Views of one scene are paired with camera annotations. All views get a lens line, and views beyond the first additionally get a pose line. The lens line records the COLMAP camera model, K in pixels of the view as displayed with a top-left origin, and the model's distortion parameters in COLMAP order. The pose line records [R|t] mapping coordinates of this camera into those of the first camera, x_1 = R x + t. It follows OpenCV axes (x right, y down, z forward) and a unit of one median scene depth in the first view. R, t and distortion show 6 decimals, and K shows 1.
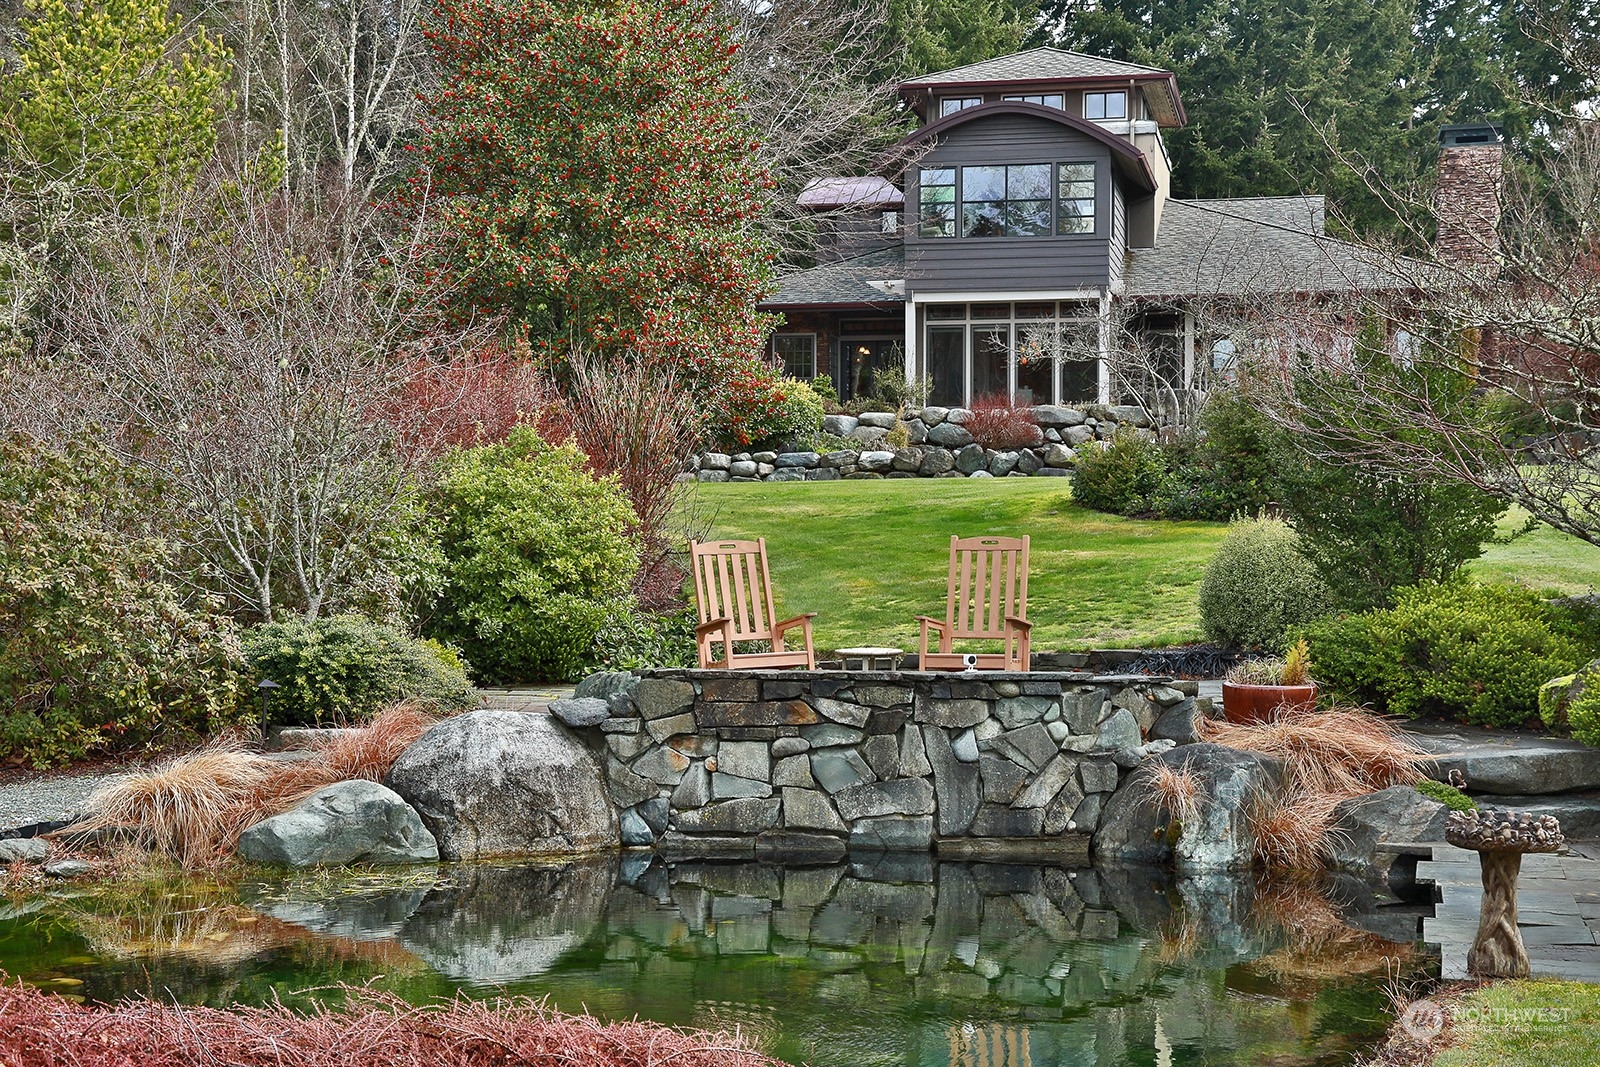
lens RADIAL K [[2570.5, 0, 800.7], [0, 2570.5, 522.8], [0, 0, 1]] dist [0.166019, 0.000000]
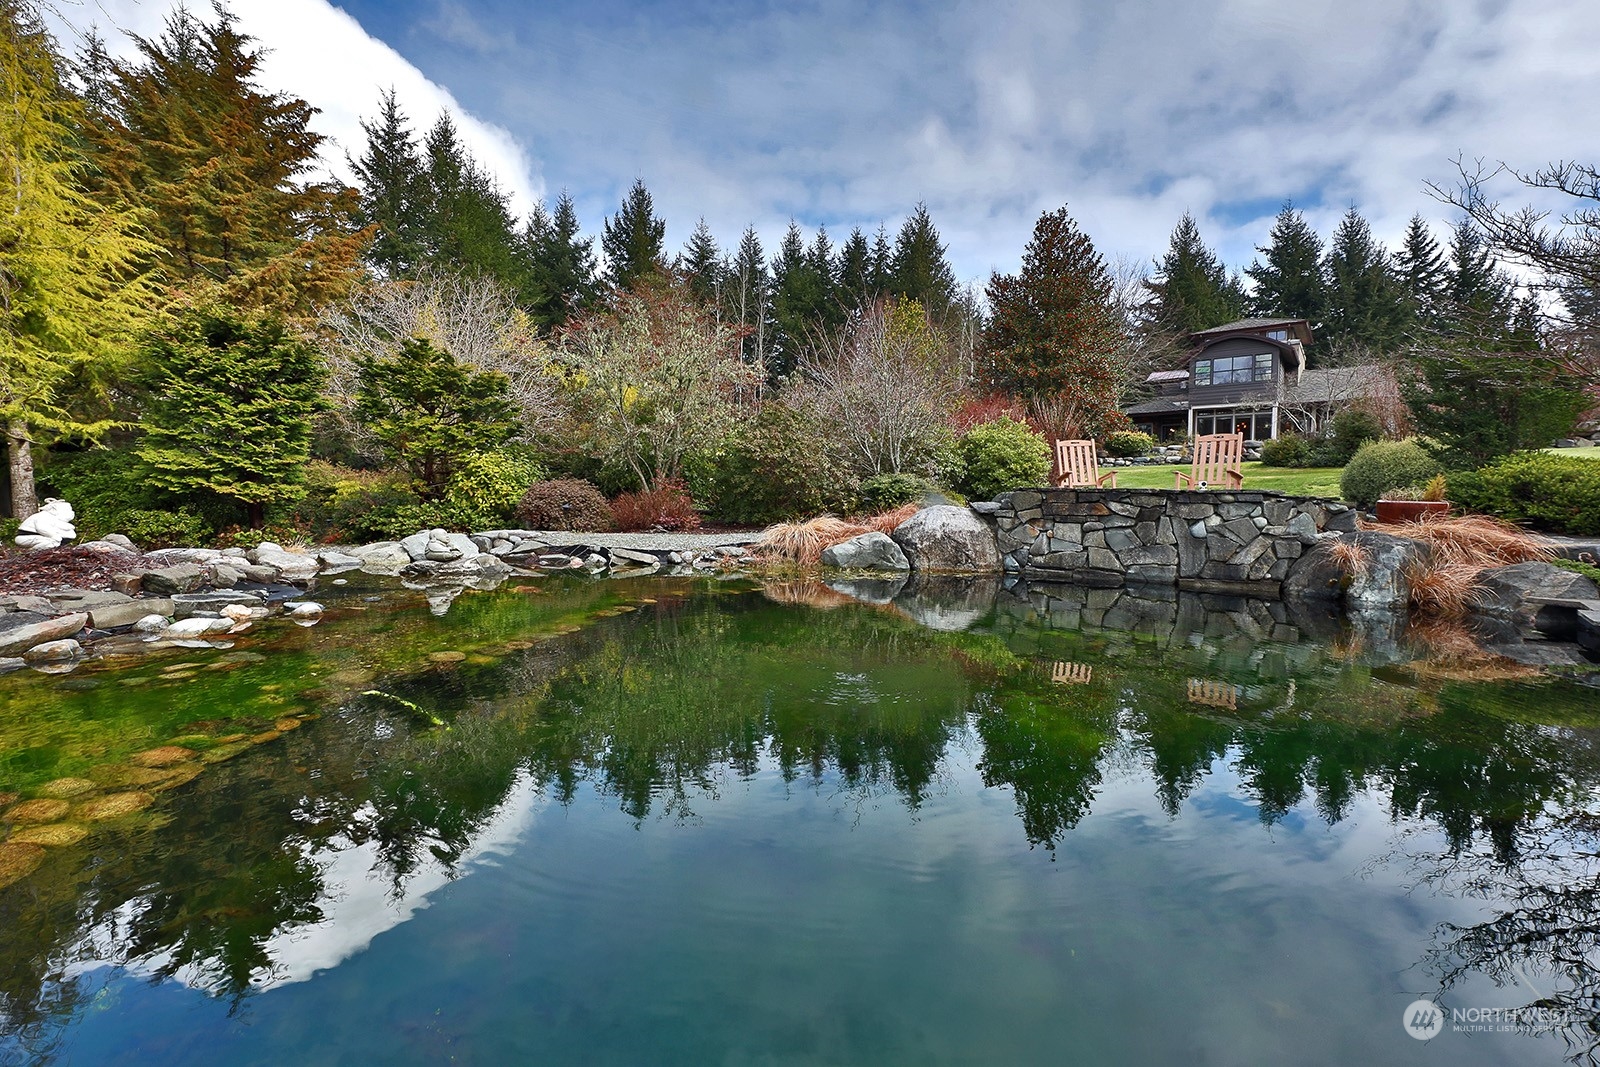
lens RADIAL K [[669.3, 0, 790.9], [0, 669.3, 513.9], [0, 0, 1]] dist [0.009486, -0.001821]
pose [[0.878084, 0.021945, -0.478002, 0.033685], [-0.015018, 0.999720, 0.018310, 0.064163], [0.478270, -0.008899, 0.878168, 0.396616]]
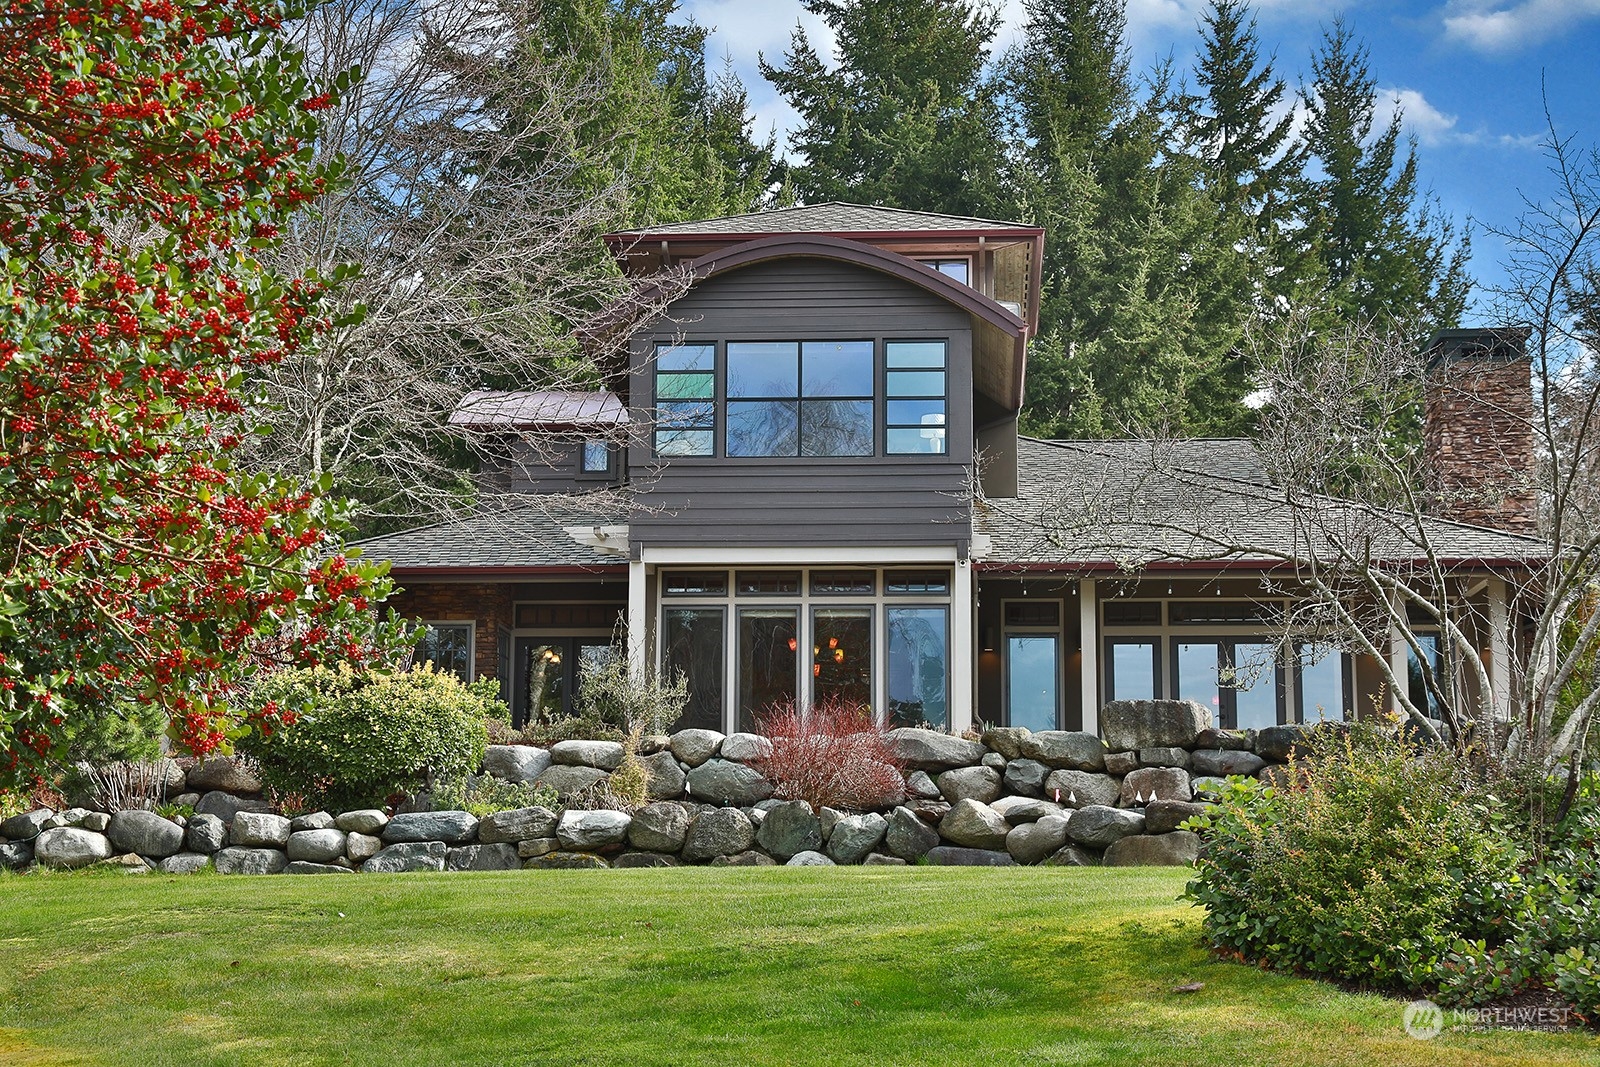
lens RADIAL K [[2561.8, 0, 804.2], [0, 2561.8, 528.4], [0, 0, 1]] dist [0.151824, 0.000000]
pose [[0.990972, 0.024455, 0.131818, 0.007391], [-0.005280, 0.989579, -0.143892, -0.024823], [-0.133963, 0.141897, 0.980775, 1.175219]]
